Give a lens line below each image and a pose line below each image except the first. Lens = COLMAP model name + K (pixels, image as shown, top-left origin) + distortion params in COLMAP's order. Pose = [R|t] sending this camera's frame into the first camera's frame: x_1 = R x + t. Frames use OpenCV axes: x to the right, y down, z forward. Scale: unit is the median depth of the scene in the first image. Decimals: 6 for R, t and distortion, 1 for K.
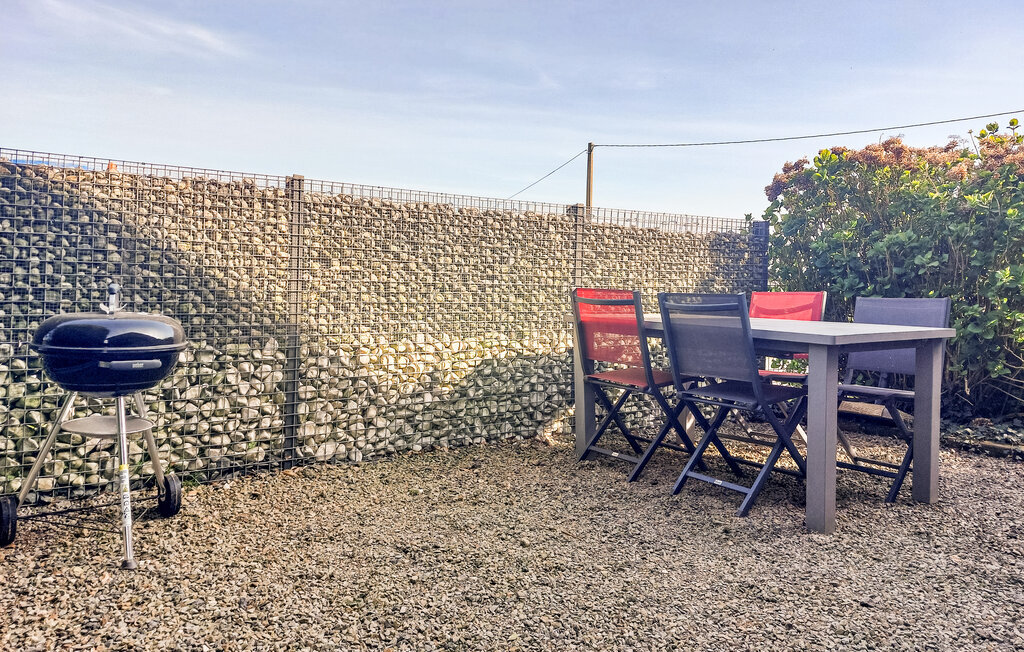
lens RADIAL K [[754.1, 0, 511.6], [0, 754.1, 281.5], [0, 0, 1]] dist [0.078965, -0.066476]
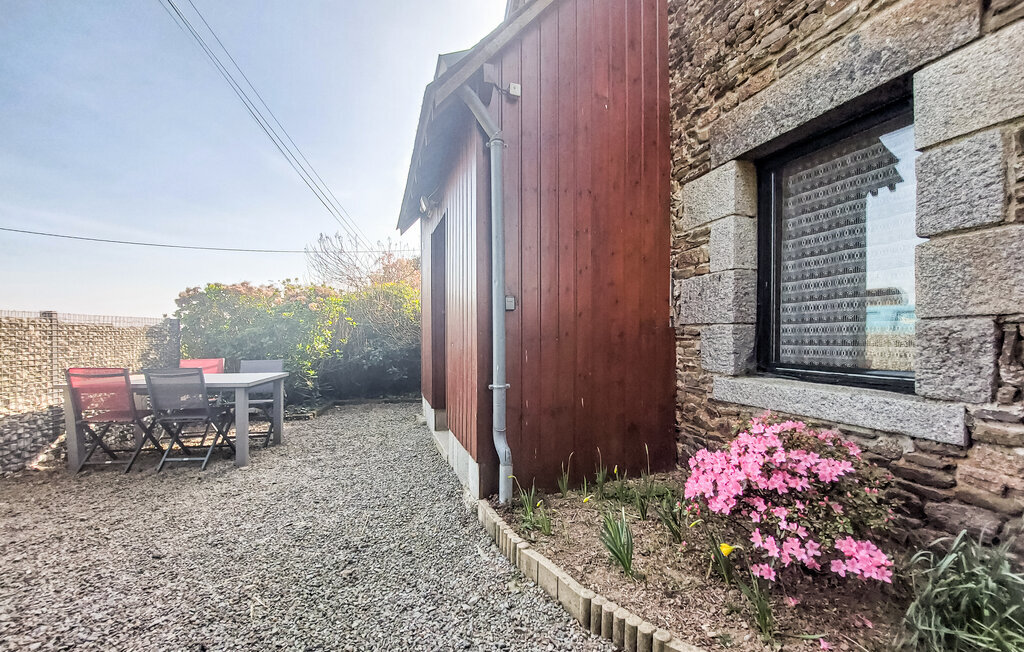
lens RADIAL K [[387.6, 0, 512.3], [0, 387.6, 342.2], [0, 0, 1]] dist [-0.000781, -0.000036]
pose [[0.430386, -0.018149, 0.902463, -0.233824], [0.001308, 0.999809, 0.019484, -0.056335], [-0.902644, -0.007205, 0.430327, -0.190648]]
